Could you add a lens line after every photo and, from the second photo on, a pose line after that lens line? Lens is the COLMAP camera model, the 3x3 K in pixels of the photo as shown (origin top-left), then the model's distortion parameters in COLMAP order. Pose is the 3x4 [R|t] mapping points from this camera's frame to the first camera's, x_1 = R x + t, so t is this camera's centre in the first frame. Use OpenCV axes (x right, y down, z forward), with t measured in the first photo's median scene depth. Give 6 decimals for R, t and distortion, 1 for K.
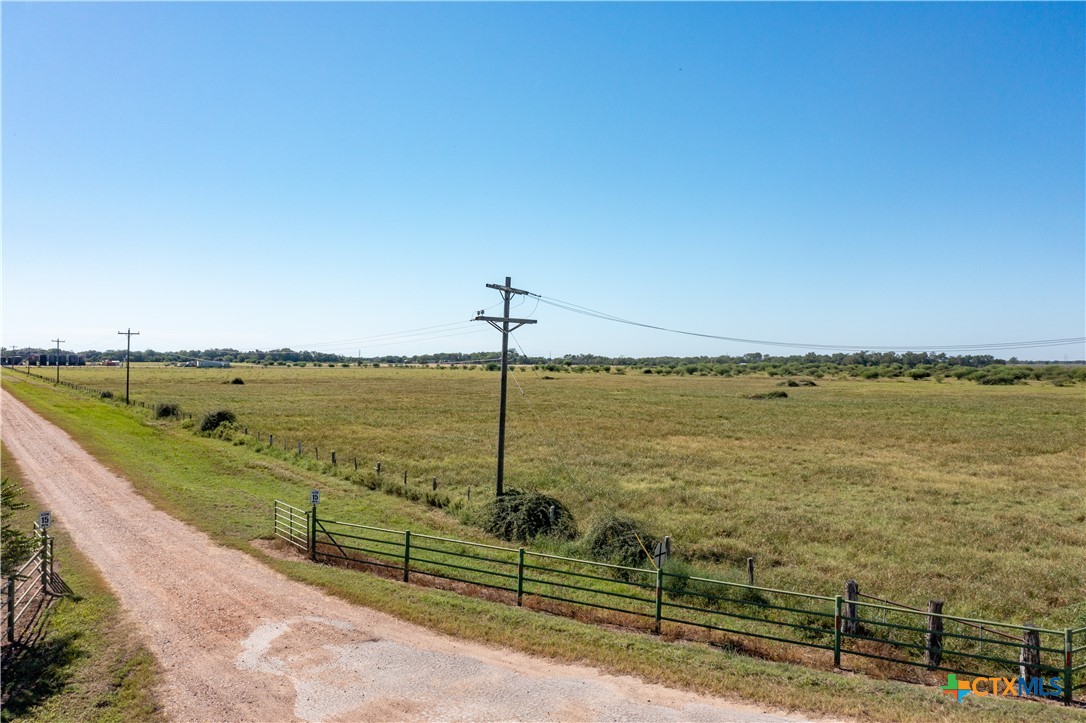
lens RADIAL K [[854.7, 0, 544.1], [0, 854.7, 364.6], [0, 0, 1]] dist [-0.003387, 0.001921]
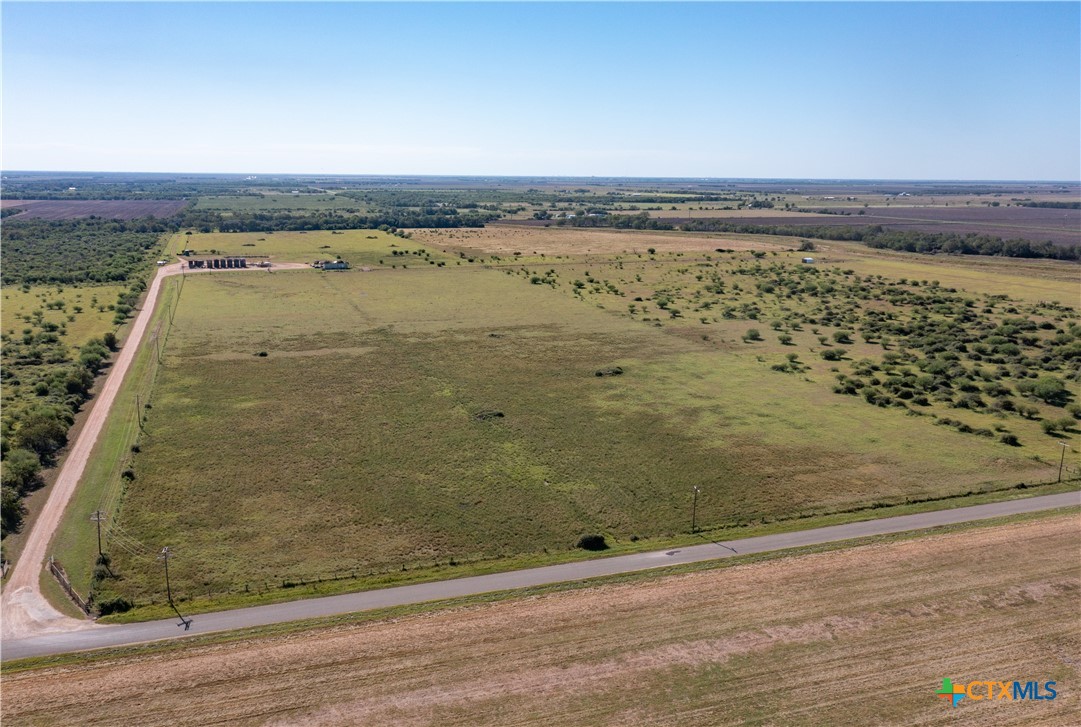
lens RADIAL K [[850.8, 0, 528.9], [0, 850.8, 392.8], [0, 0, 1]] dist [-0.003387, 0.001921]
pose [[0.966240, 0.064632, -0.249406, 3.539592], [-0.002370, 0.970213, 0.242242, -1.961459], [0.257634, -0.233473, 0.937611, -2.746884]]
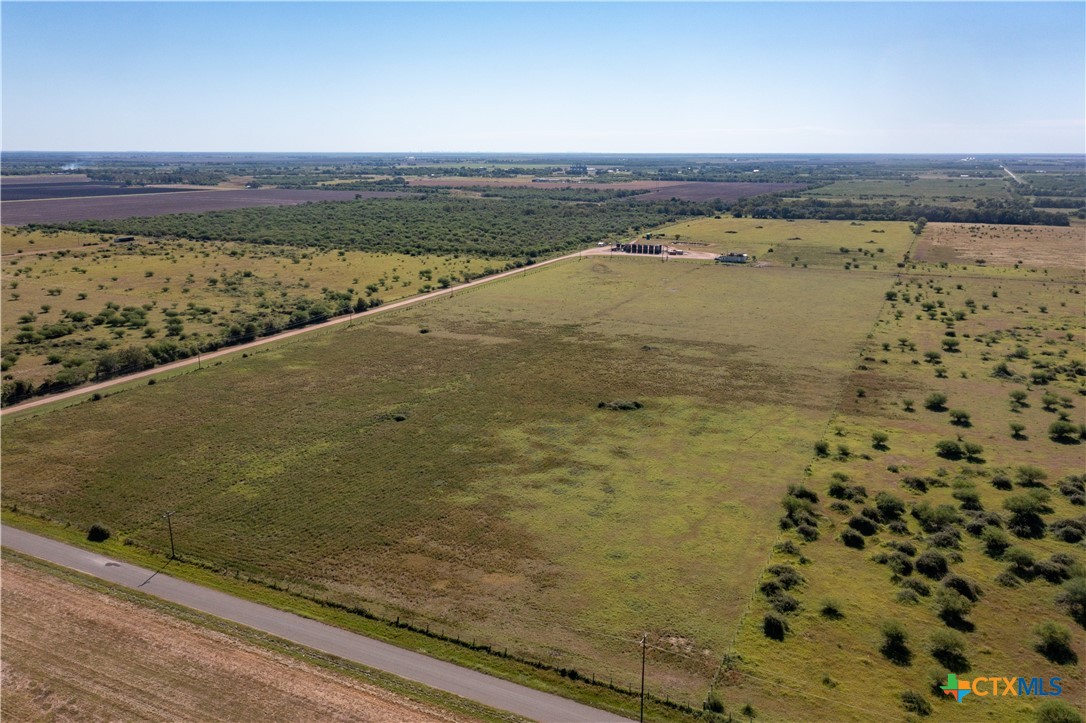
lens RADIAL K [[854.7, 0, 537.9], [0, 854.7, 354.8], [0, 0, 1]] dist [-0.003387, 0.001921]
pose [[0.497559, 0.193183, -0.845645, 8.635836], [-0.000748, 0.974981, 0.222289, -2.200234], [0.867430, -0.109969, 0.485255, 1.934139]]
